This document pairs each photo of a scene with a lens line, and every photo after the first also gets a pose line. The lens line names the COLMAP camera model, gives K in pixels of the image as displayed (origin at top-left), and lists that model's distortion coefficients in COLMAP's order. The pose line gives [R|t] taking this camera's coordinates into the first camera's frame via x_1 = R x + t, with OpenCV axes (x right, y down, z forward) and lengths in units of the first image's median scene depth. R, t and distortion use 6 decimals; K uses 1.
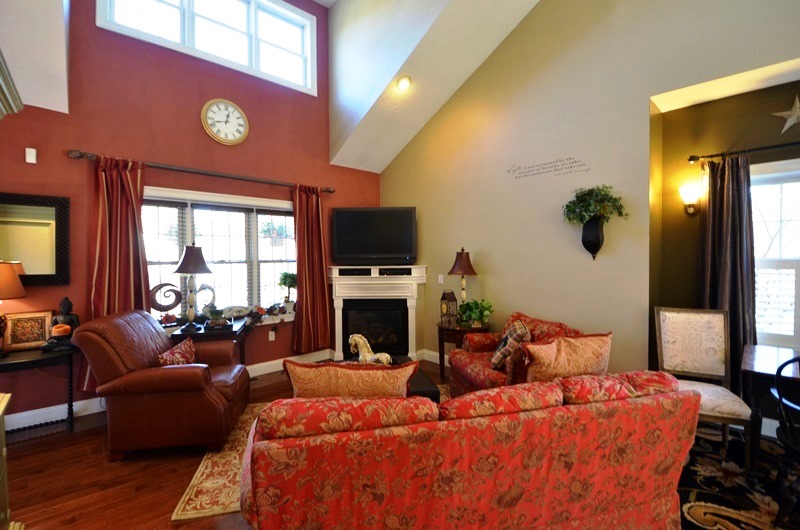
lens RADIAL K [[349.7, 0, 401.7], [0, 349.7, 262.6], [0, 0, 1]] dist [0.016800, -0.023603]
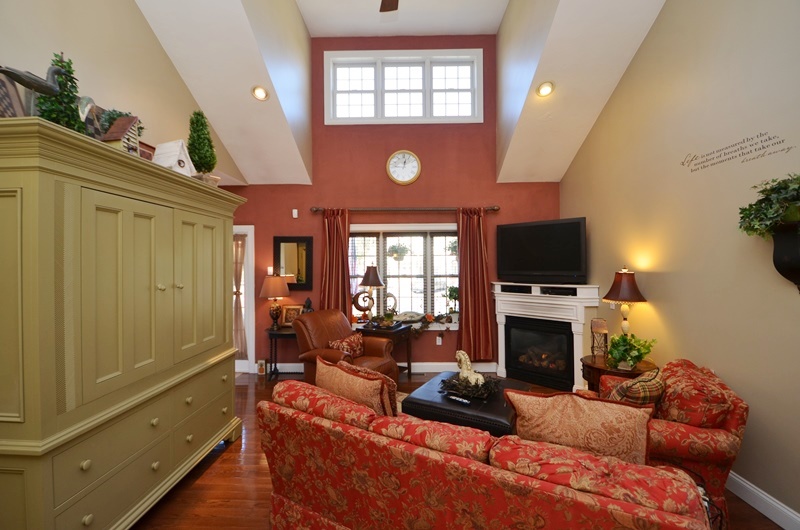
lens RADIAL K [[349.7, 0, 401.7], [0, 349.7, 262.6], [0, 0, 1]] dist [0.016800, -0.023603]
pose [[0.728821, 0.000568, -0.684704, 0.344276], [-0.011891, 0.999859, -0.011828, -0.035650], [0.684601, 0.016762, 0.728725, 0.067987]]
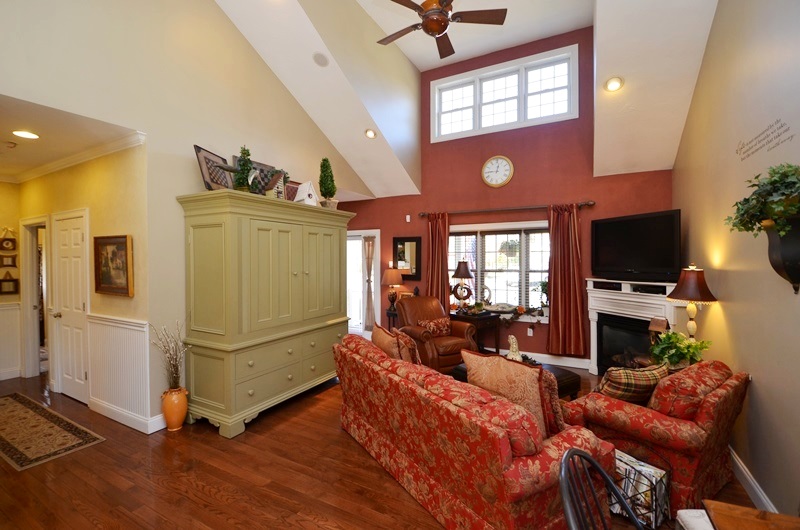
lens RADIAL K [[349.7, 0, 401.7], [0, 349.7, 262.6], [0, 0, 1]] dist [0.016800, -0.023603]
pose [[0.337570, 0.014858, -0.941183, 0.652380], [-0.018018, 0.999794, 0.009321, -0.039387], [0.941128, 0.013811, 0.337768, 0.161820]]
